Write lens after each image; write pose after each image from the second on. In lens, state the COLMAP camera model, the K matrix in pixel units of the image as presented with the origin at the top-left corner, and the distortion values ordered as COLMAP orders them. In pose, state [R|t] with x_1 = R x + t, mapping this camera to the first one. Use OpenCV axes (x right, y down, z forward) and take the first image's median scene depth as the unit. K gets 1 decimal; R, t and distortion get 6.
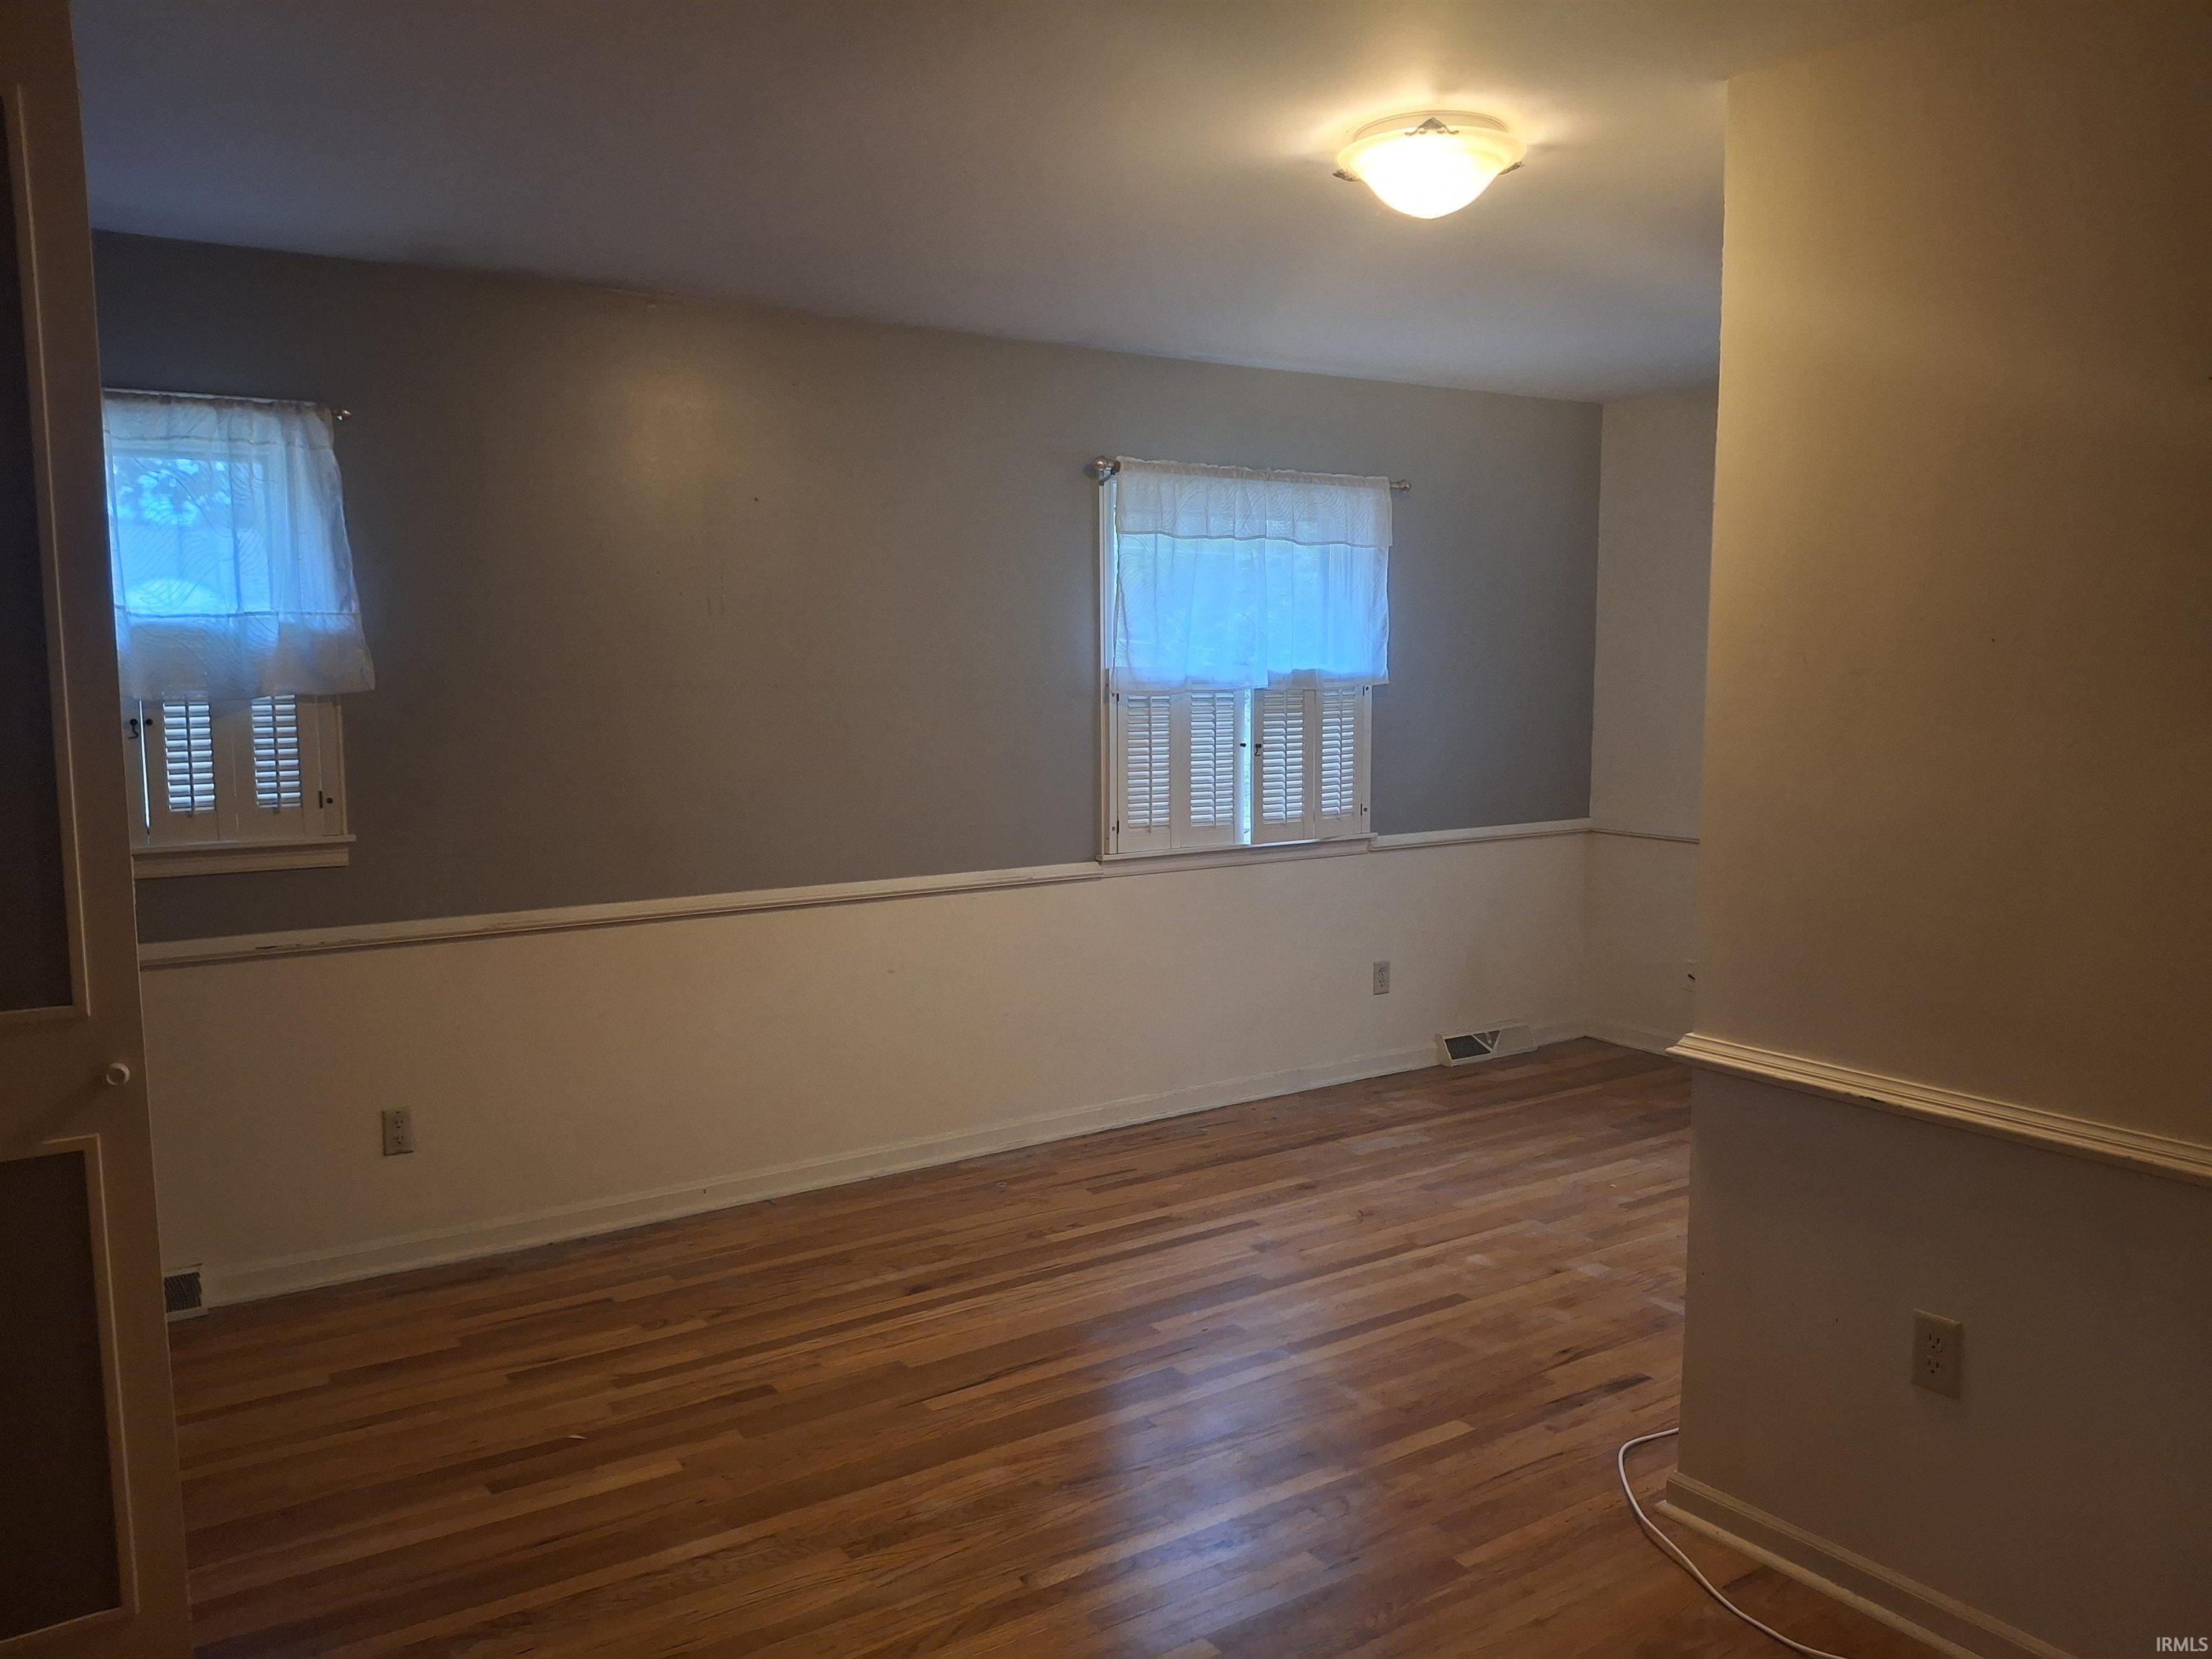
lens RADIAL K [[1662.3, 0, 1096.7], [0, 1662.3, 828.1], [0, 0, 1]] dist [0.128780, -0.288280]
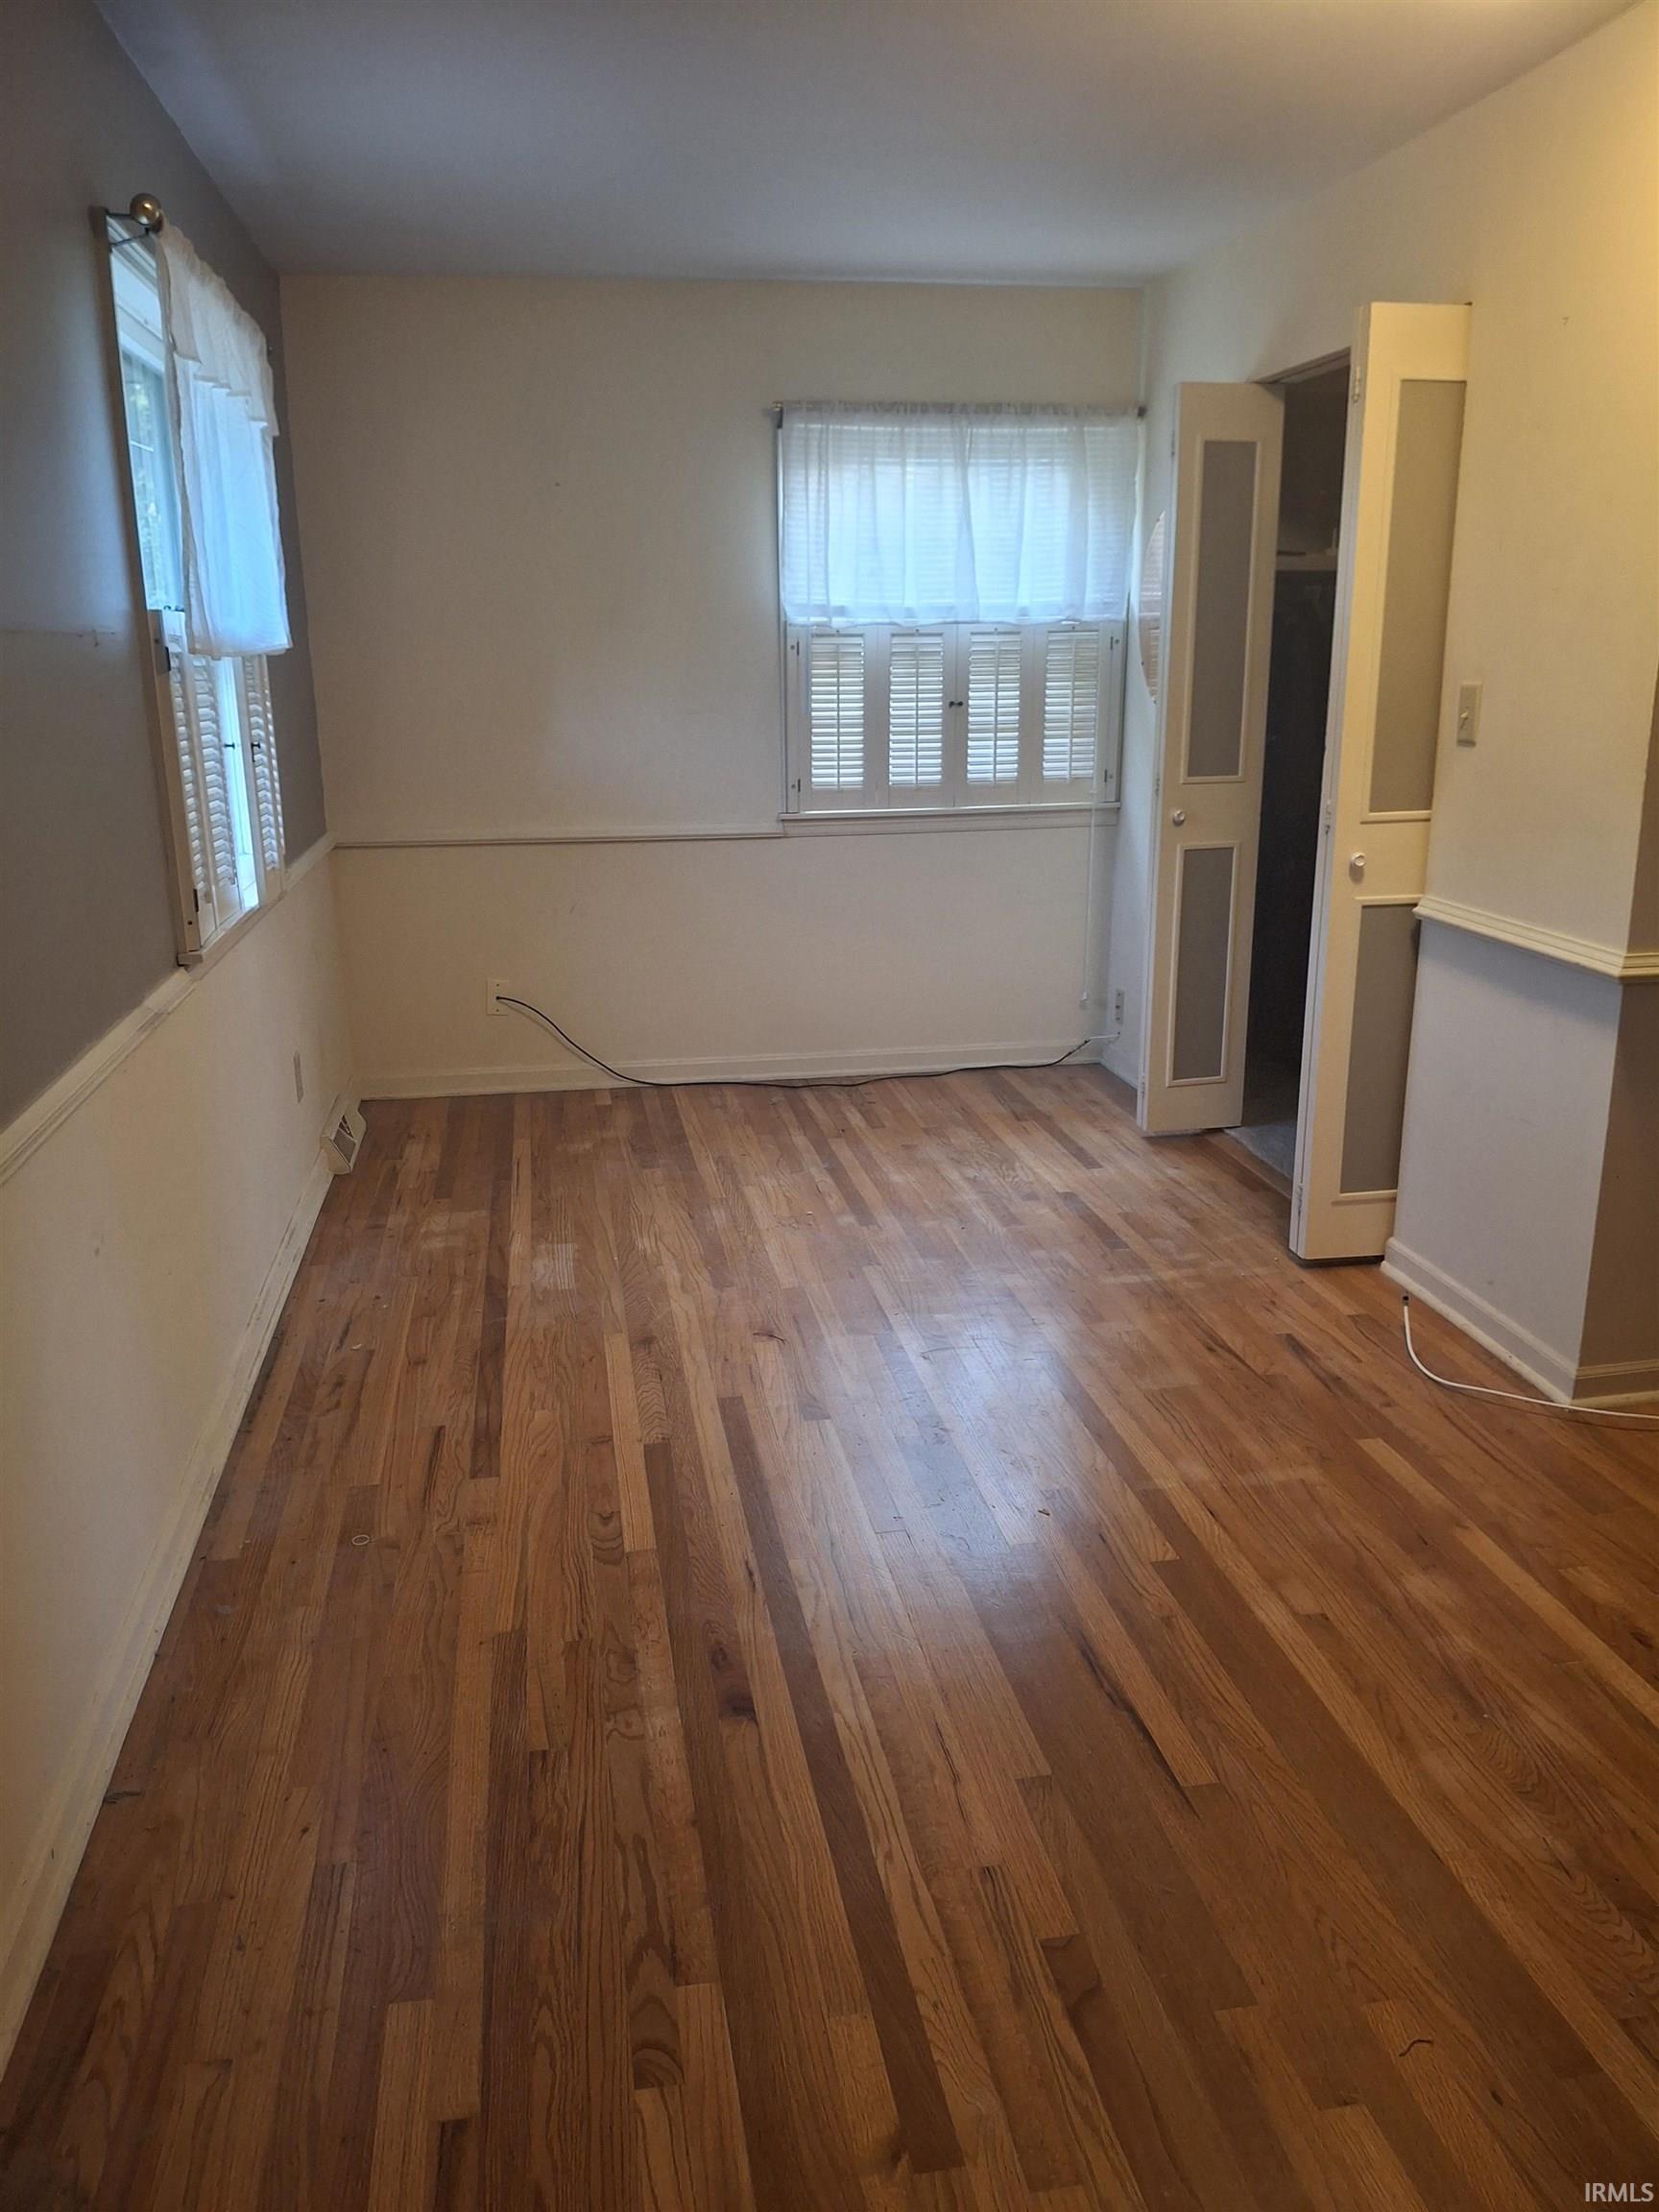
lens RADIAL K [[1662.3, 0, 831.5], [0, 1662.3, 1122.8], [0, 0, 1]] dist [0.128780, -0.288280]
pose [[0.400174, -0.255615, 0.880069, -0.475756], [0.106470, 0.966778, 0.232387, -0.042608], [-0.910234, 0.000706, 0.414095, 0.631897]]
